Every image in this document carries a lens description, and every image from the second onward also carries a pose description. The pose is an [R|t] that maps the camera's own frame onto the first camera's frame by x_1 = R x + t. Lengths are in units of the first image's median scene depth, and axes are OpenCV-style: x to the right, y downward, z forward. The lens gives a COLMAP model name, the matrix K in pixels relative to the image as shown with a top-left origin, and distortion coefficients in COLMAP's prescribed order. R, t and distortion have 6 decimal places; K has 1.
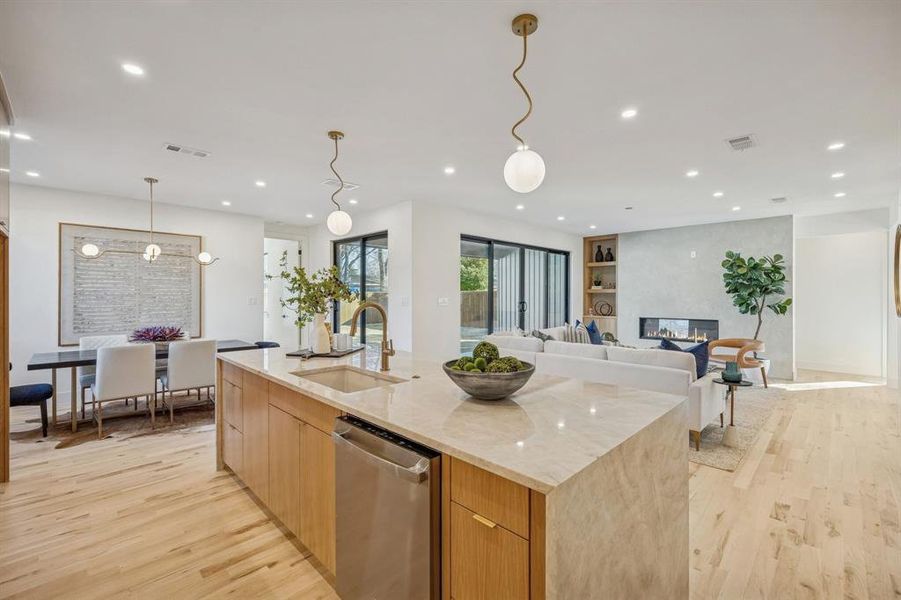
lens RADIAL K [[387.2, 0, 446.7], [0, 387.2, 297.1], [0, 0, 1]] dist [0.000328, 0.000295]
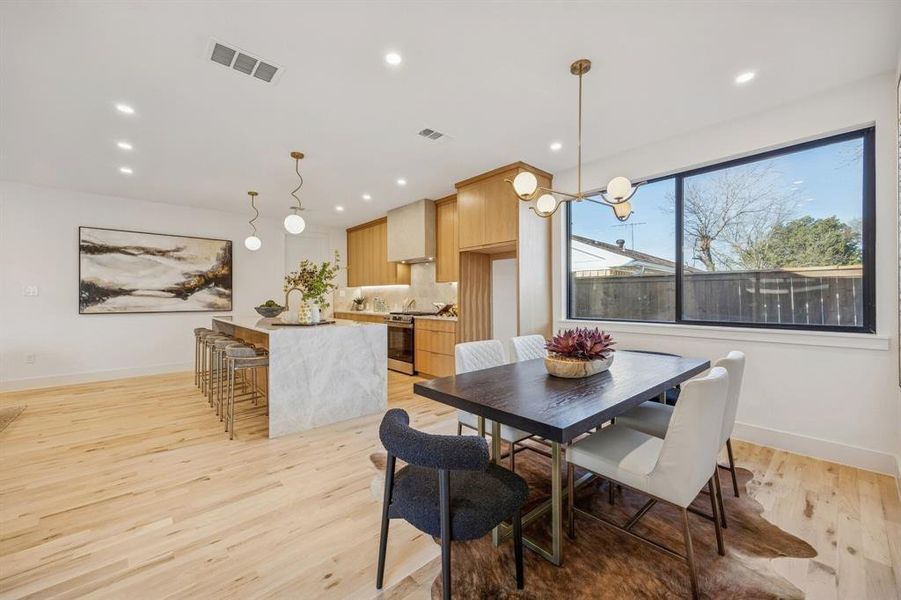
lens RADIAL K [[349.2, 0, 451.4], [0, 349.2, 295.8], [0, 0, 1]] dist [0.003394, -0.000376]
pose [[-0.999242, 0.005125, 0.038591, -0.978344], [0.005224, 0.999983, 0.002460, 0.049177], [-0.038578, 0.002660, -0.999252, 2.490601]]
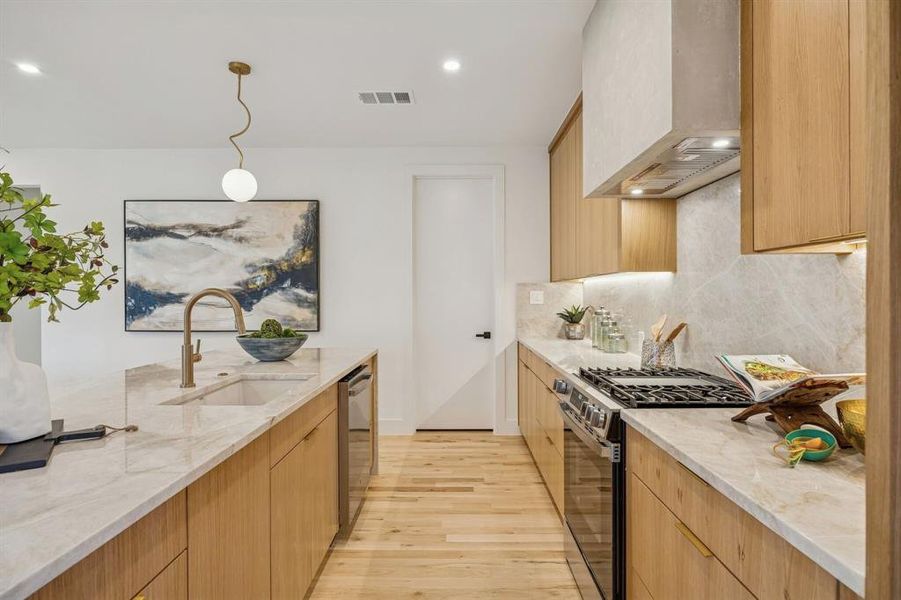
lens RADIAL K [[477.0, 0, 458.4], [0, 477.0, 300.9], [0, 0, 1]] dist [-0.000619, 0.000021]
pose [[-0.711848, -0.002272, 0.702330, -0.964153], [0.009103, 0.999881, 0.012461, 0.021716], [-0.702274, 0.015263, -0.711743, 1.104305]]
